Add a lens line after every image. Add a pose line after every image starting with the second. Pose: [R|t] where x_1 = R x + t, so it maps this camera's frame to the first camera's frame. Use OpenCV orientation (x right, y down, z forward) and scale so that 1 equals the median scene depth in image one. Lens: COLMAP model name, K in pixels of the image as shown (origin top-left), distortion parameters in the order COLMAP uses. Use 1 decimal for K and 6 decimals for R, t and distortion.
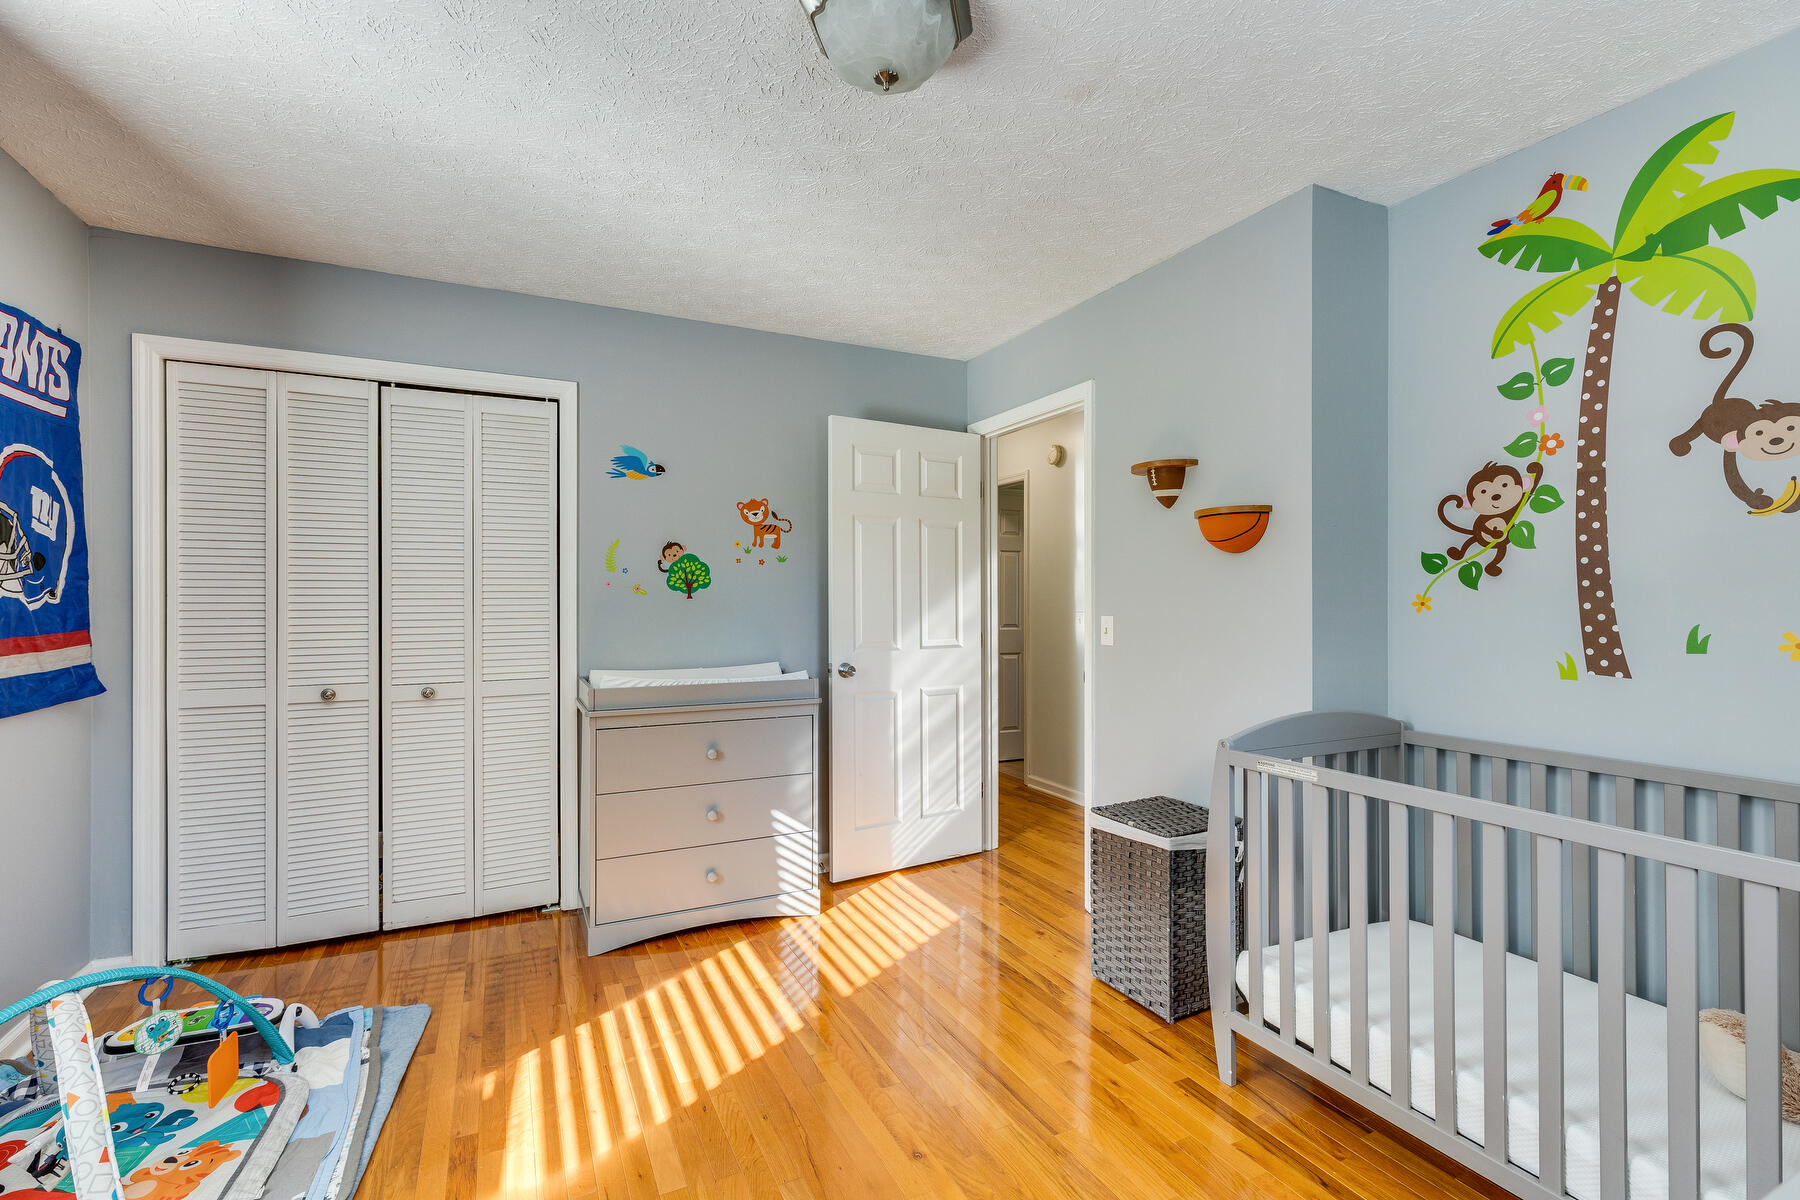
lens RADIAL K [[816.9, 0, 903.6], [0, 816.9, 602.4], [0, 0, 1]] dist [0.002281, -0.000385]
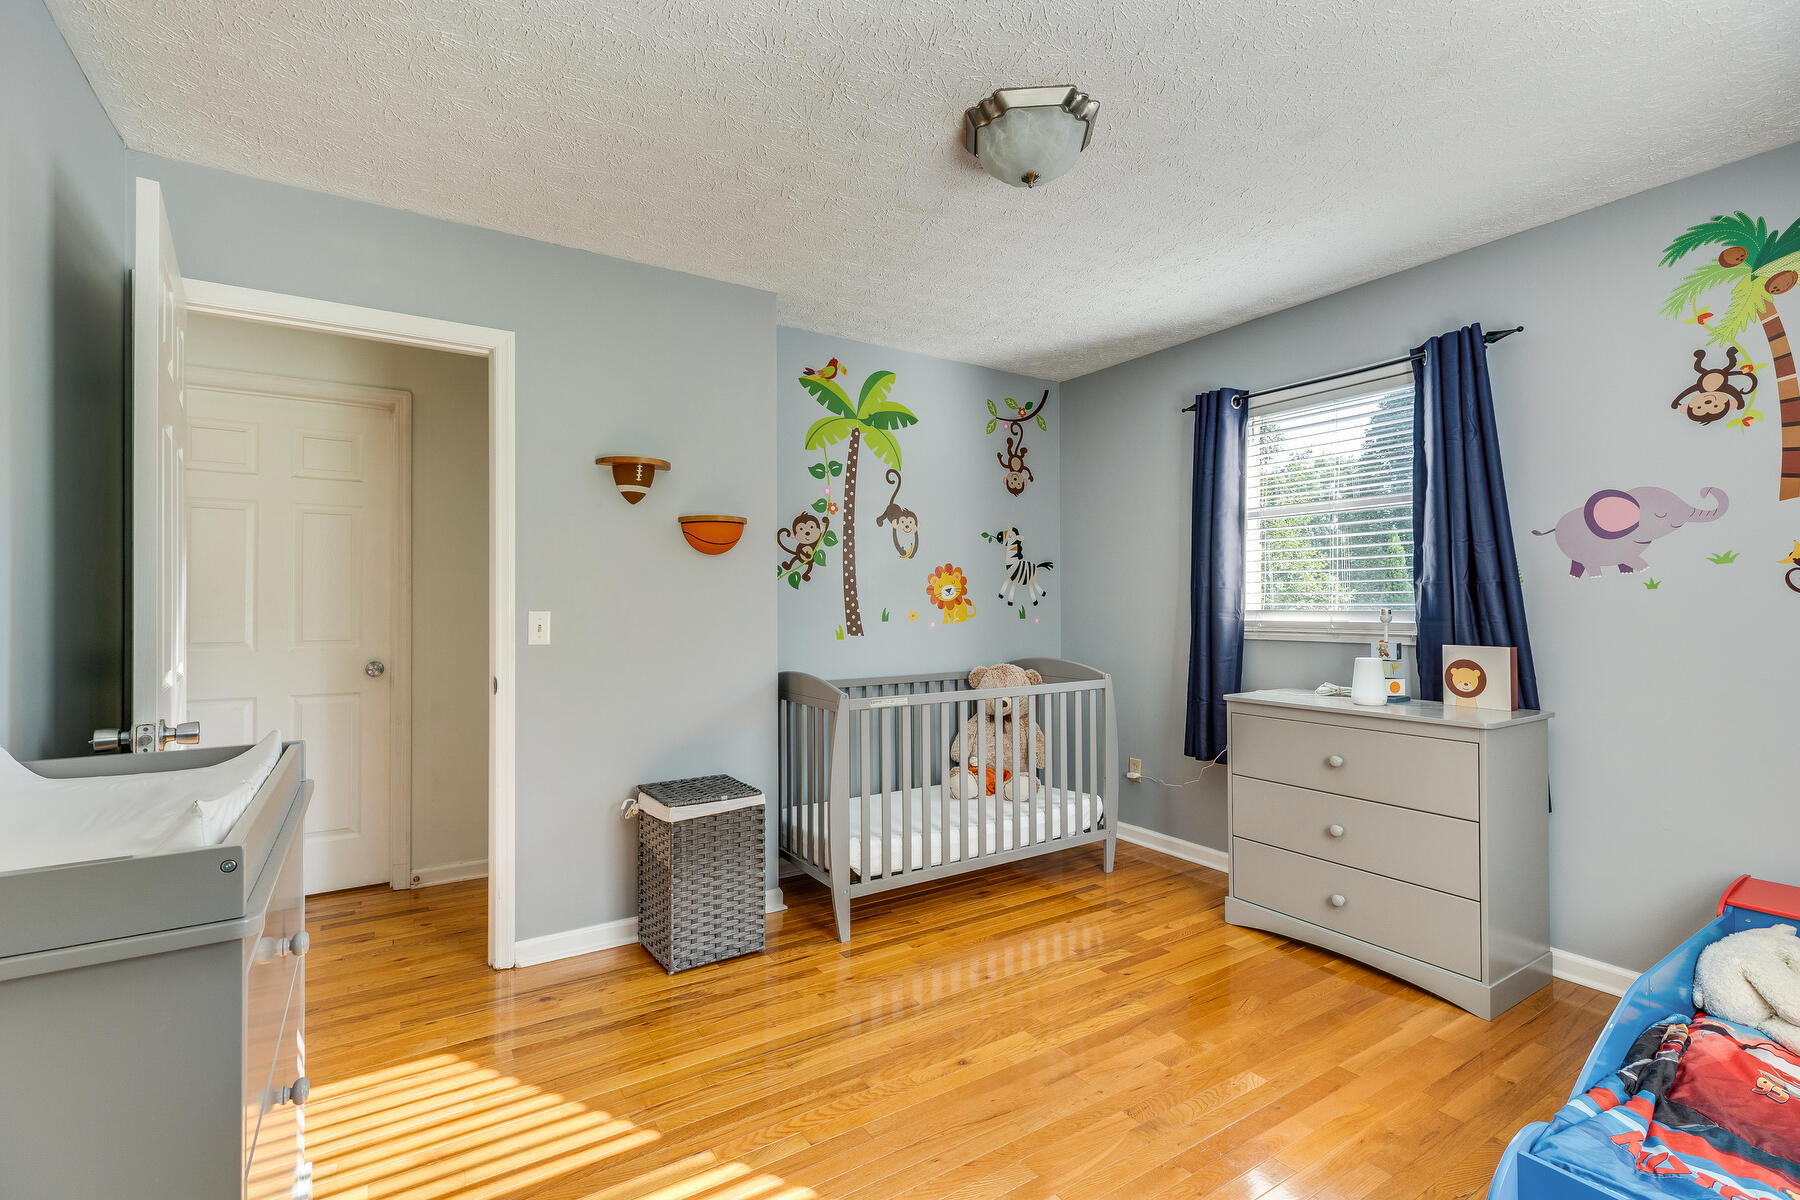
lens RADIAL K [[816.9, 0, 903.5], [0, 816.9, 593.4], [0, 0, 1]] dist [0.002281, -0.000385]
pose [[-0.114773, 0.009630, 0.993345, -0.997015], [-0.000095, 0.999953, -0.009705, 0.009261], [-0.993392, -0.001208, -0.114766, 1.056252]]
